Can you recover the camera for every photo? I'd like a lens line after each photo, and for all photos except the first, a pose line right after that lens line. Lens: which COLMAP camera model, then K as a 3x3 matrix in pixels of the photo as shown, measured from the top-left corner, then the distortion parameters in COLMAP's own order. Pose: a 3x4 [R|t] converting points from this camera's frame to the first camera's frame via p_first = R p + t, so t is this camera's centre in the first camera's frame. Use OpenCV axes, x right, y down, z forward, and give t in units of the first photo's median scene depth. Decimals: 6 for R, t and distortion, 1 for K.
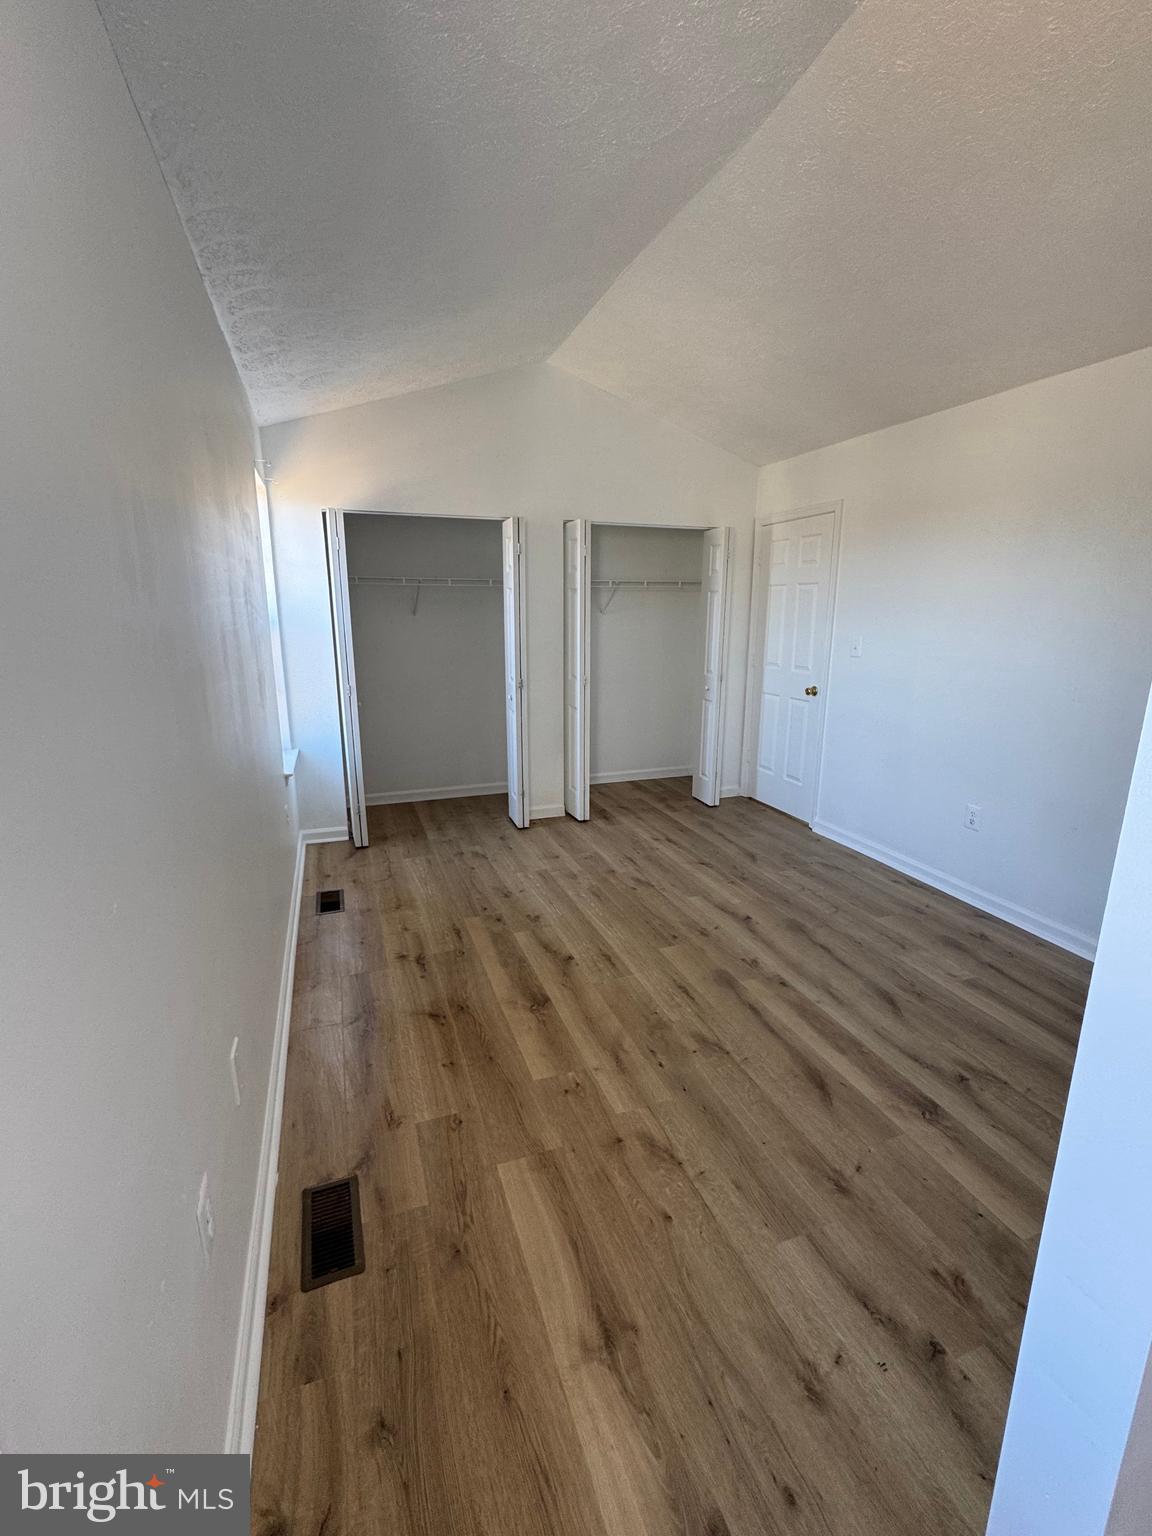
lens RADIAL K [[661.5, 0, 576.1], [0, 661.5, 769.2], [0, 0, 1]] dist [-0.003047, -0.000232]
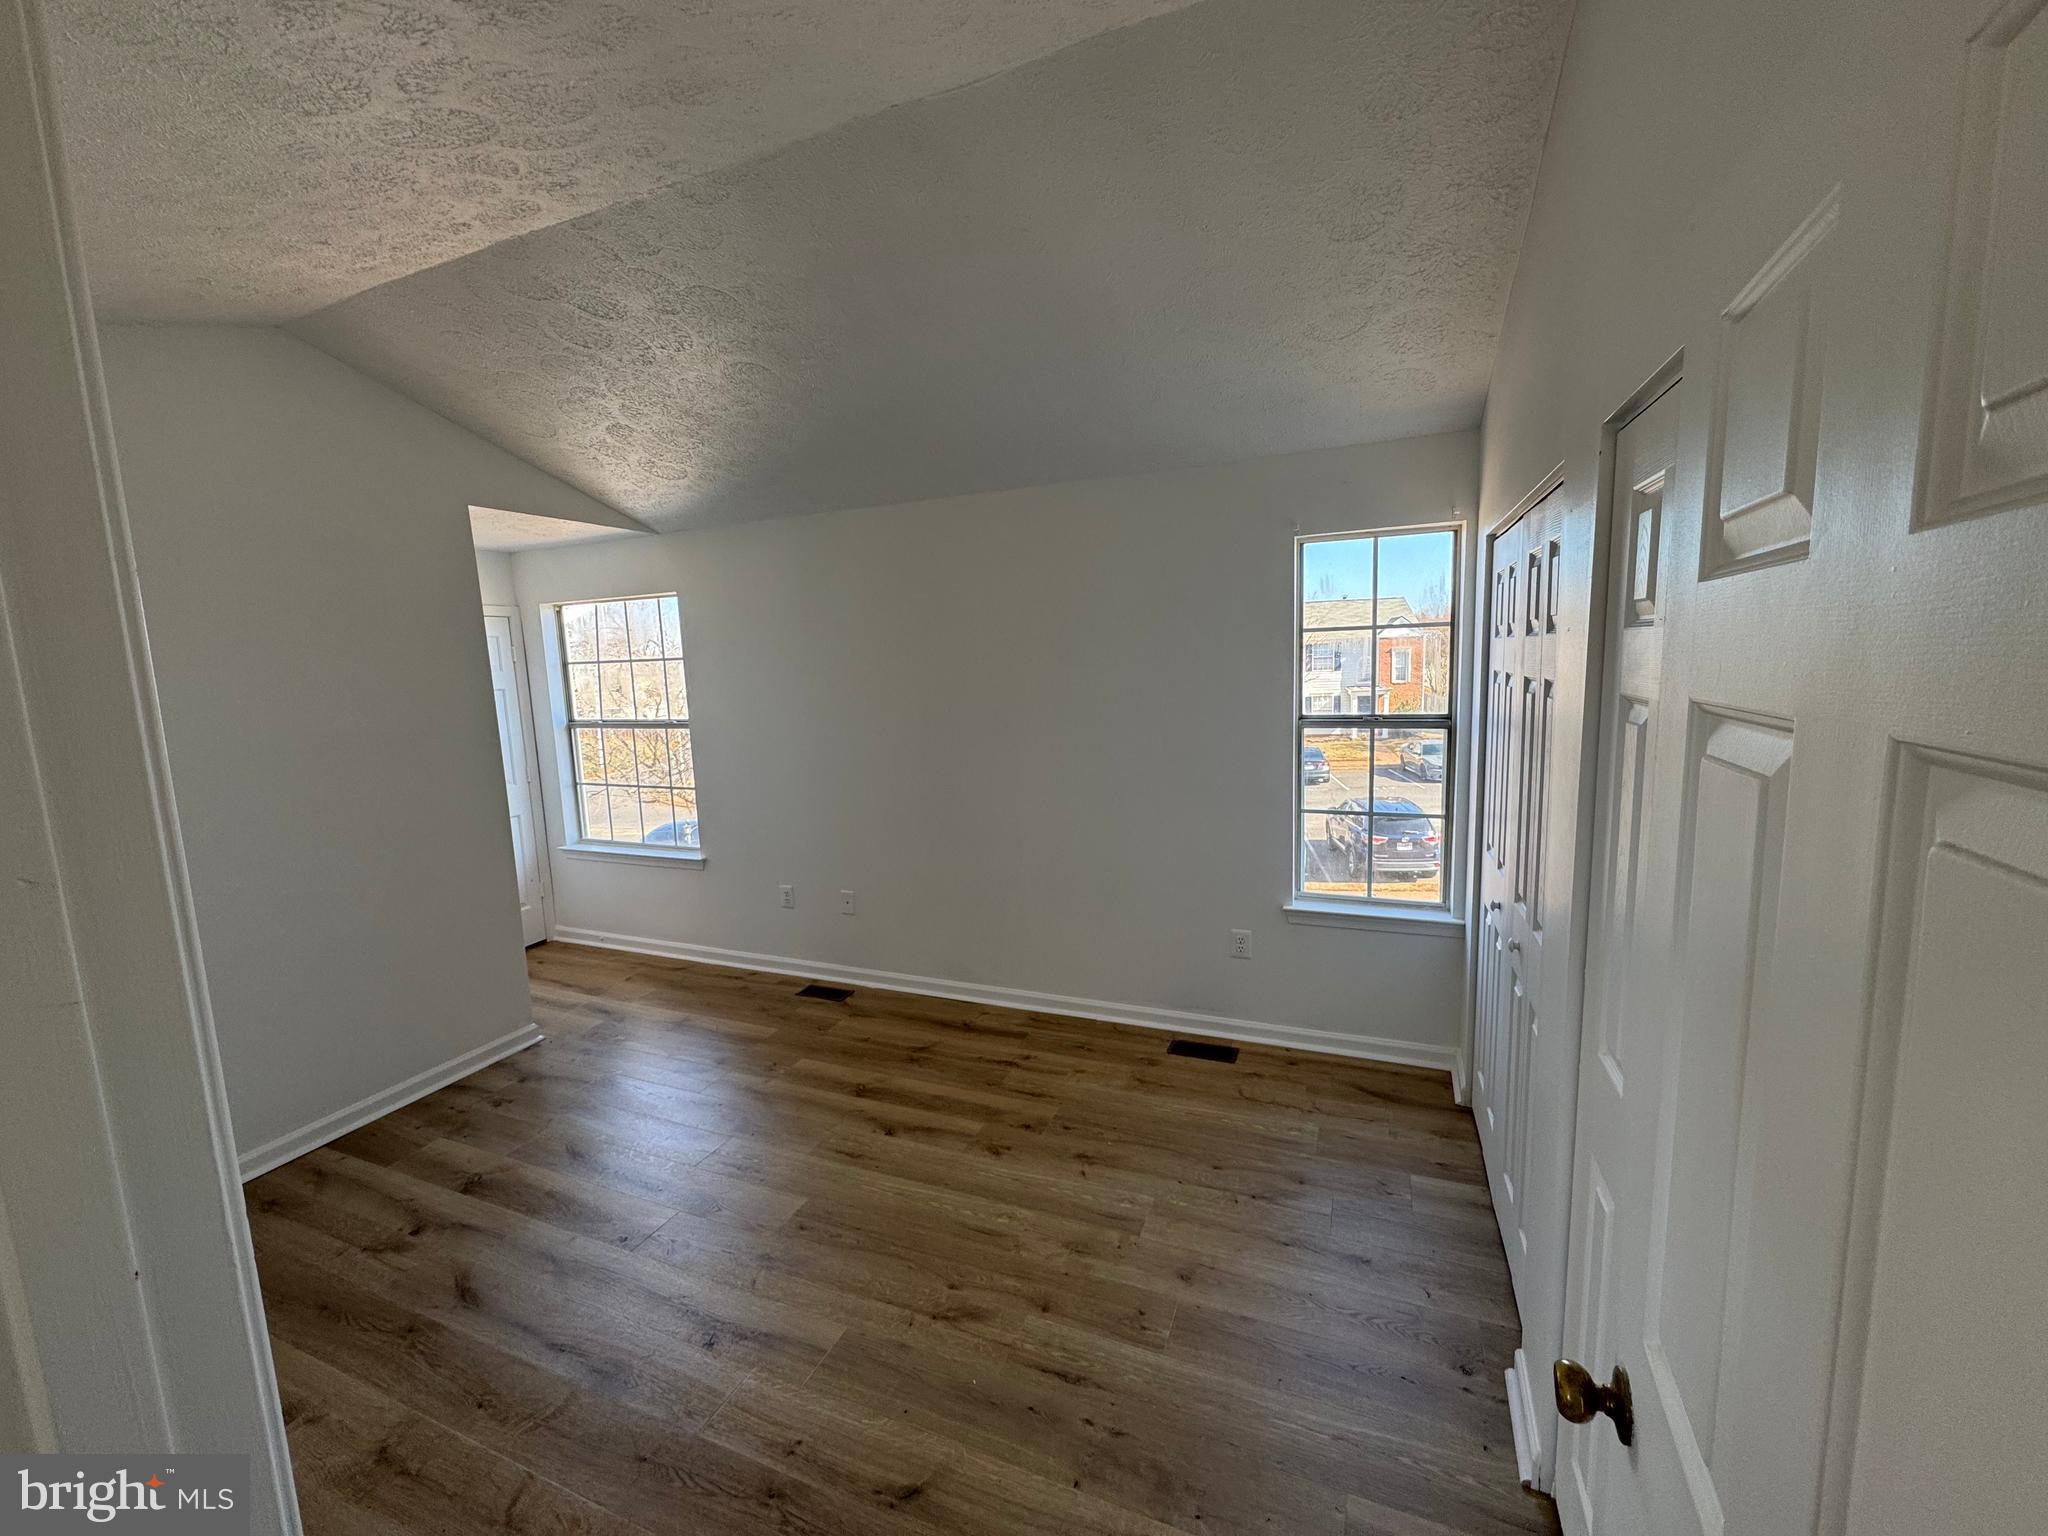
lens RADIAL K [[817.6, 0, 1023.2], [0, 817.6, 766.7], [0, 0, 1]] dist [-0.003047, 0.000058]
pose [[-0.686307, 0.120355, -0.717285, 0.734946], [-0.134271, 0.948295, 0.287589, -0.622722], [0.714810, 0.293685, -0.634662, 2.147359]]
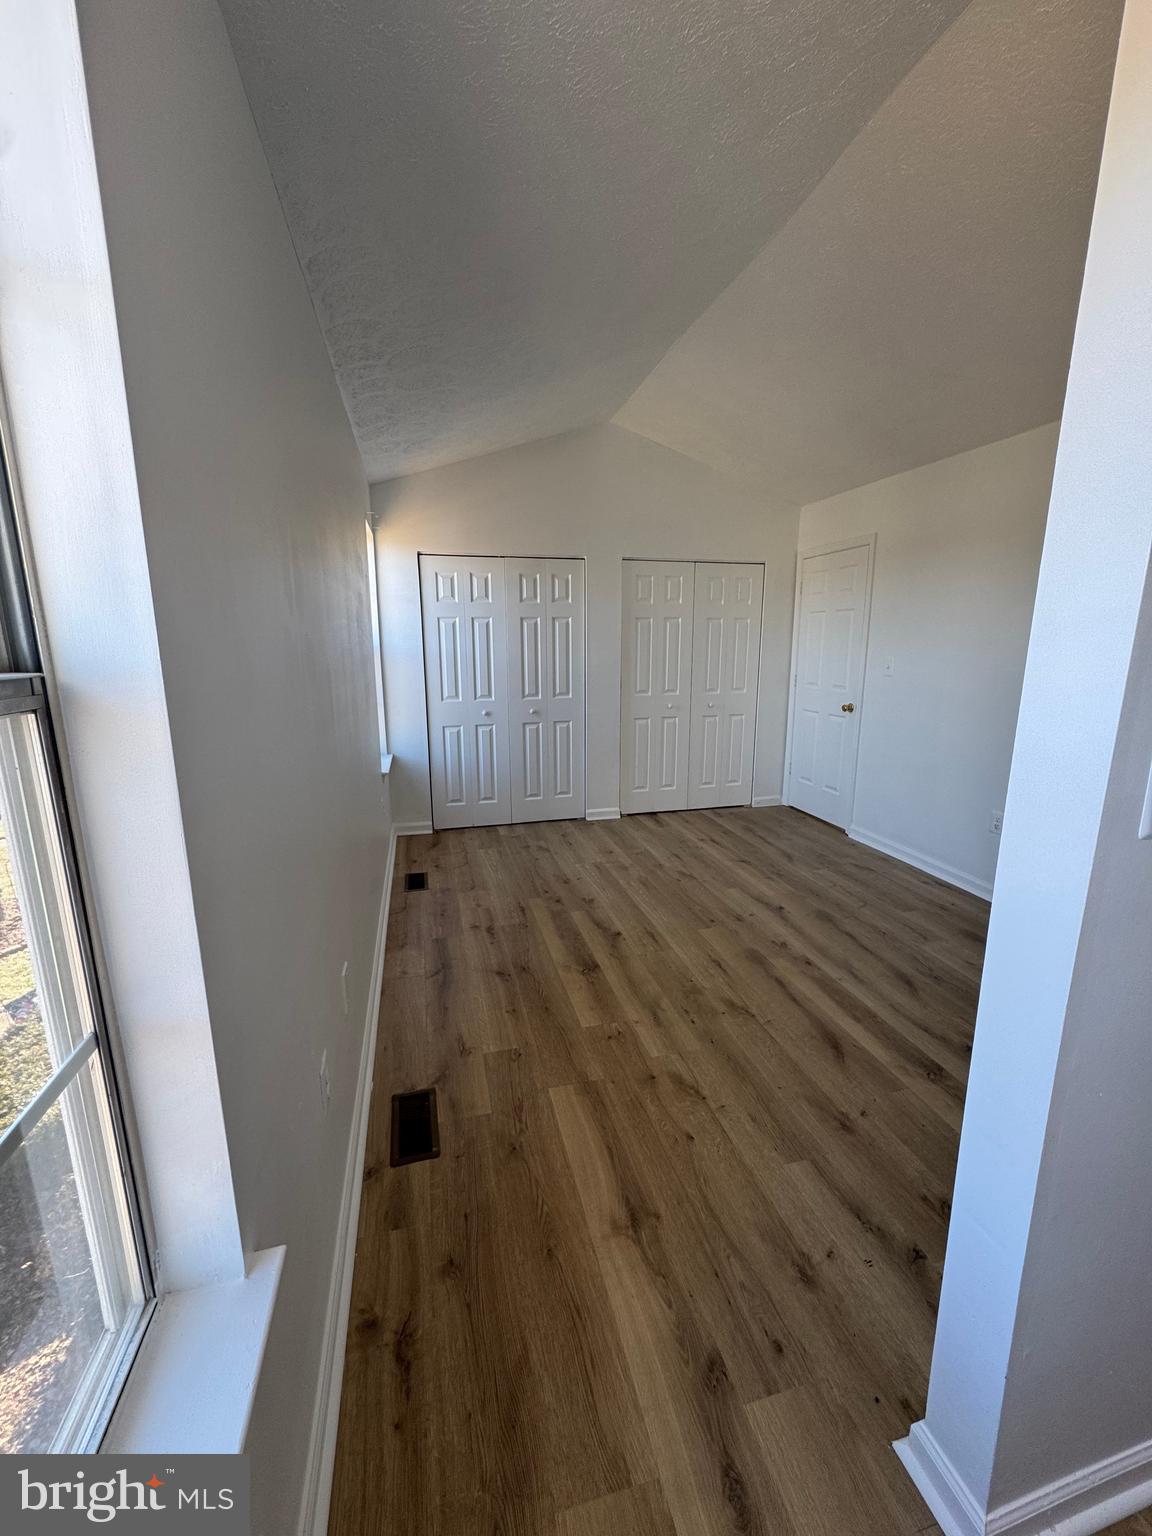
lens RADIAL K [[613.2, 0, 575.2], [0, 613.2, 769.8], [0, 0, 1]] dist [-0.003047, 0.000058]
pose [[0.994684, 0.015465, -0.101803, 0.026364], [-0.018483, 0.999415, -0.028766, 0.043193], [0.101299, 0.030495, 0.994389, -0.096216]]
